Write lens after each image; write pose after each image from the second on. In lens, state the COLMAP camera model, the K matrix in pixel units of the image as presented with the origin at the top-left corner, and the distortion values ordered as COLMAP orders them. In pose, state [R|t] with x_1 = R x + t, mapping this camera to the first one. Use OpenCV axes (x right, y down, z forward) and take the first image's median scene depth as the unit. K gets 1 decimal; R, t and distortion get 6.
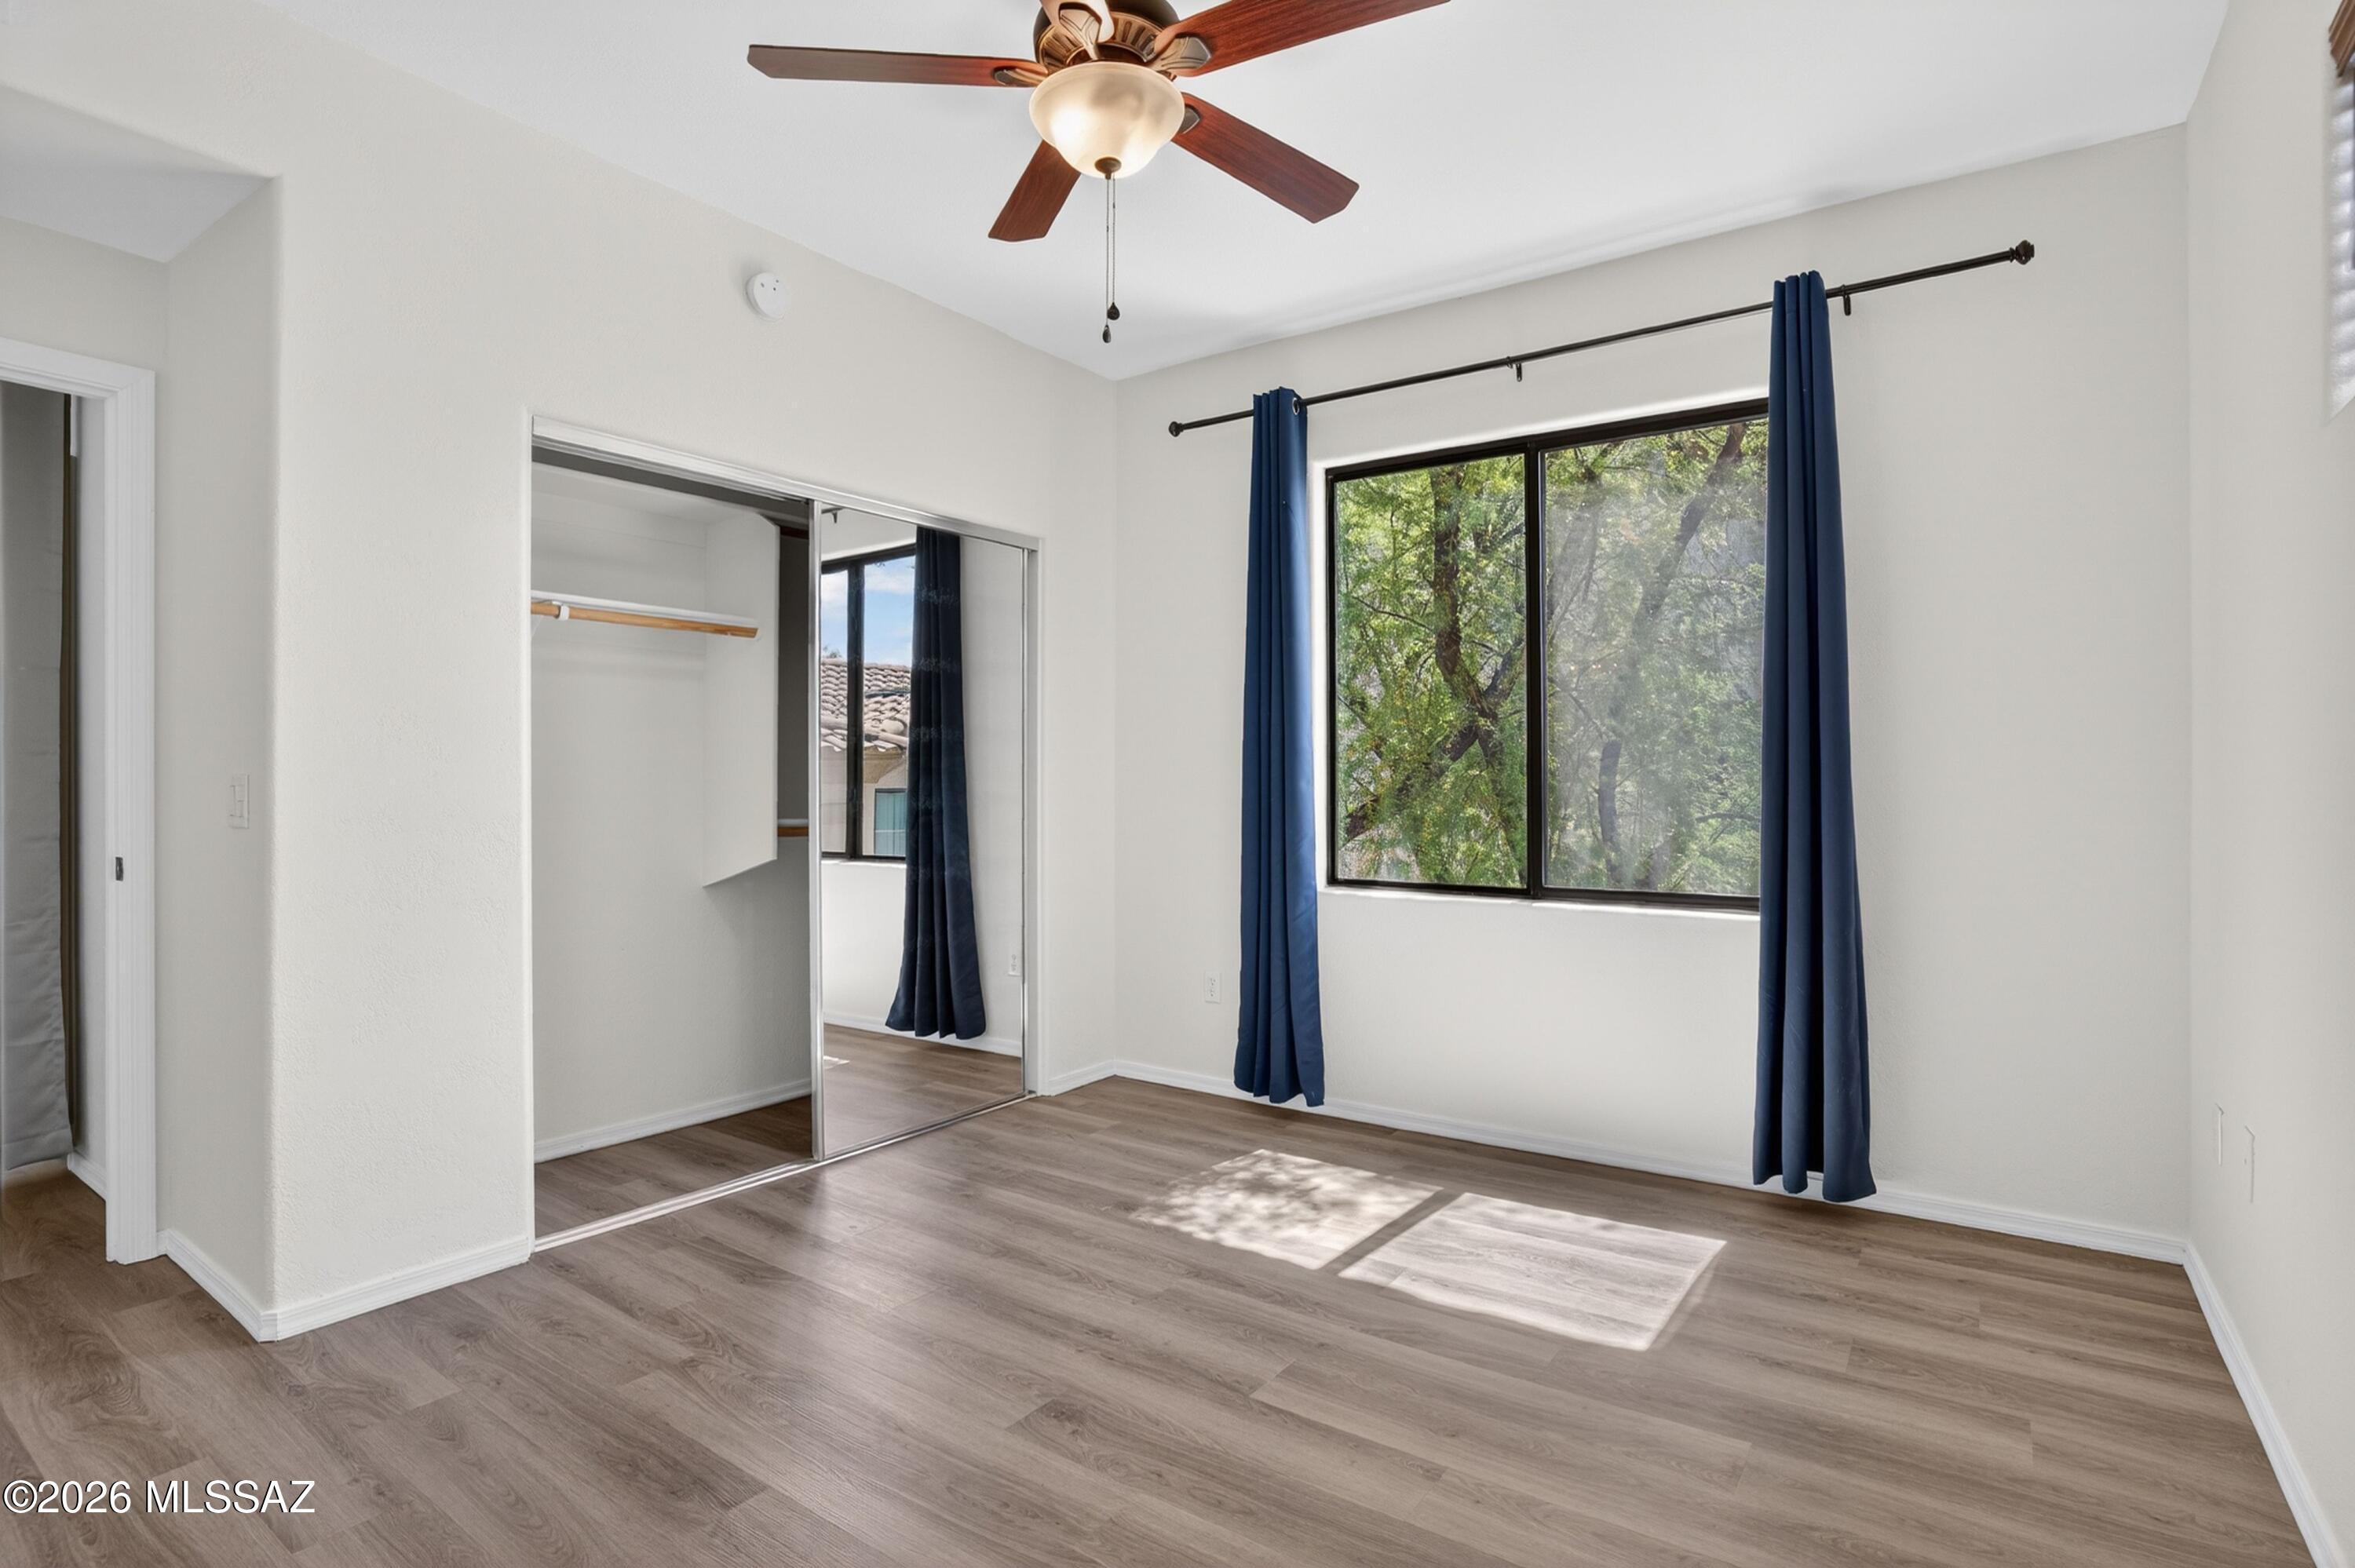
lens RADIAL K [[1213.2, 0, 1130.4], [0, 1213.2, 783.1], [0, 0, 1]] dist [-0.016814, 0.000211]
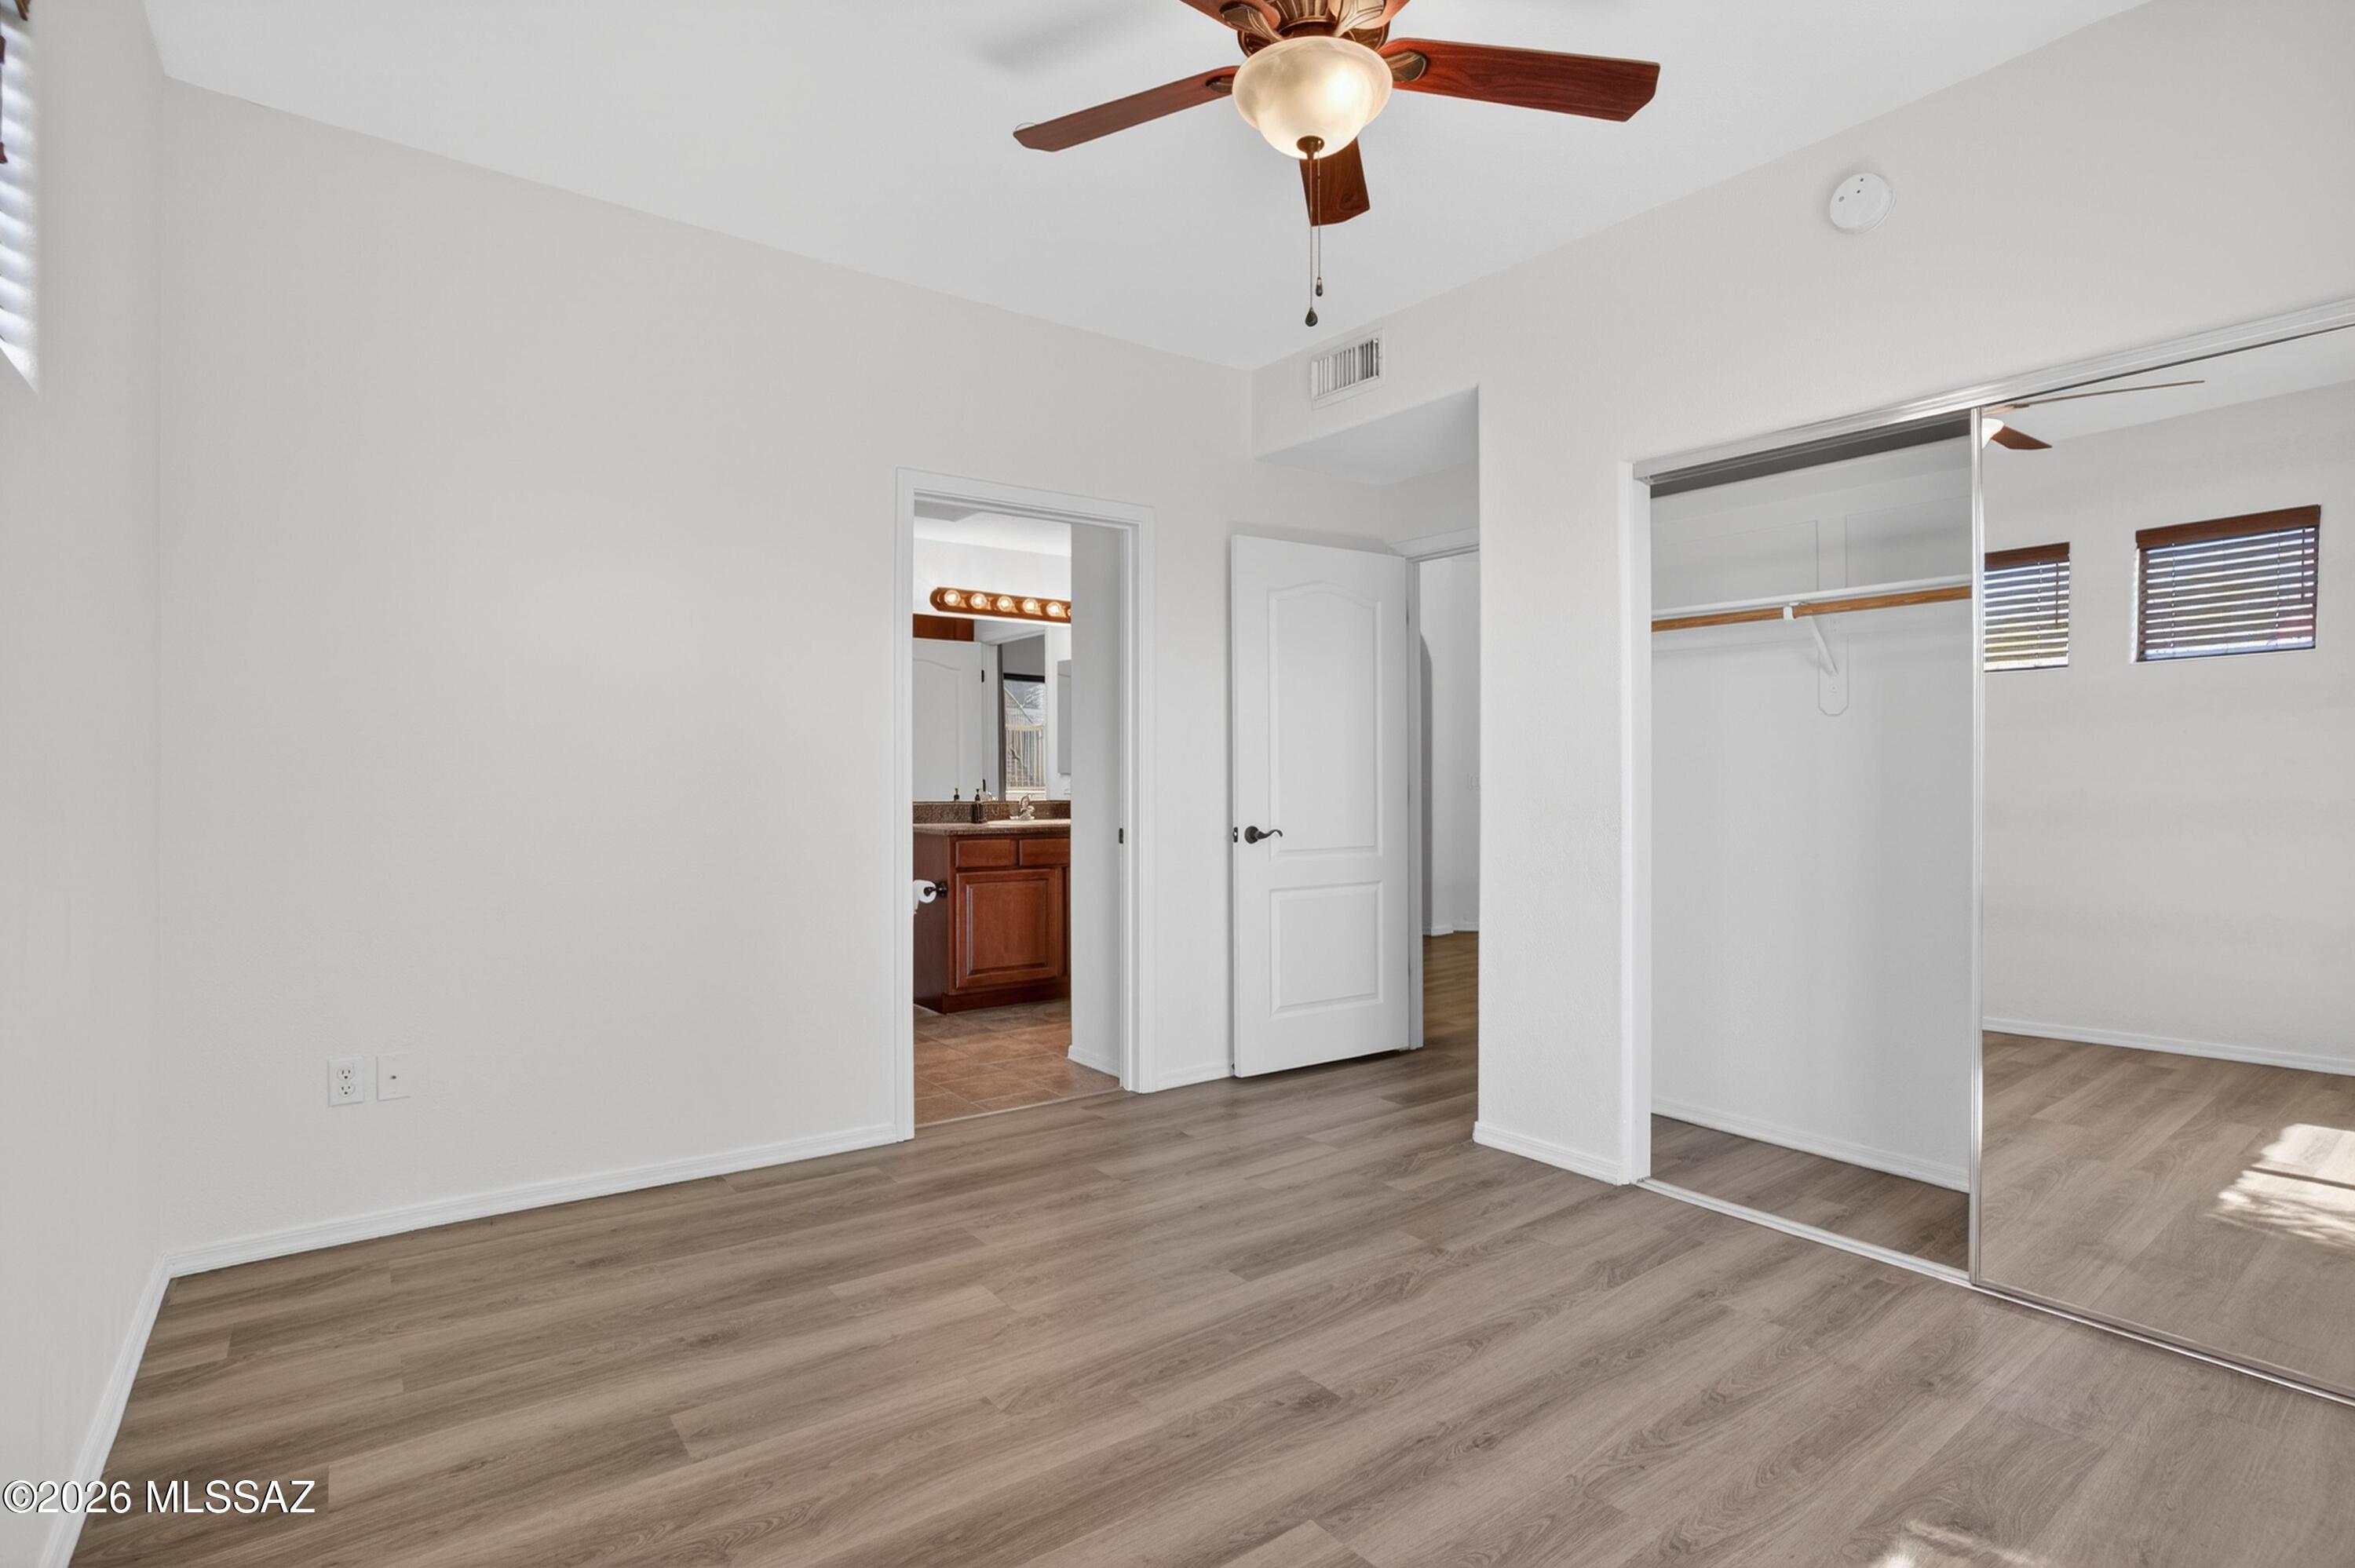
lens RADIAL K [[1165.4, 0, 1177.2], [0, 1165.4, 772.7], [0, 0, 1]] dist [-0.071178, 0.032784]
pose [[-0.294368, -0.007631, -0.955662, 0.742463], [-0.005546, 0.999965, -0.006277, 0.003211], [0.955676, 0.003453, -0.294400, 0.971898]]
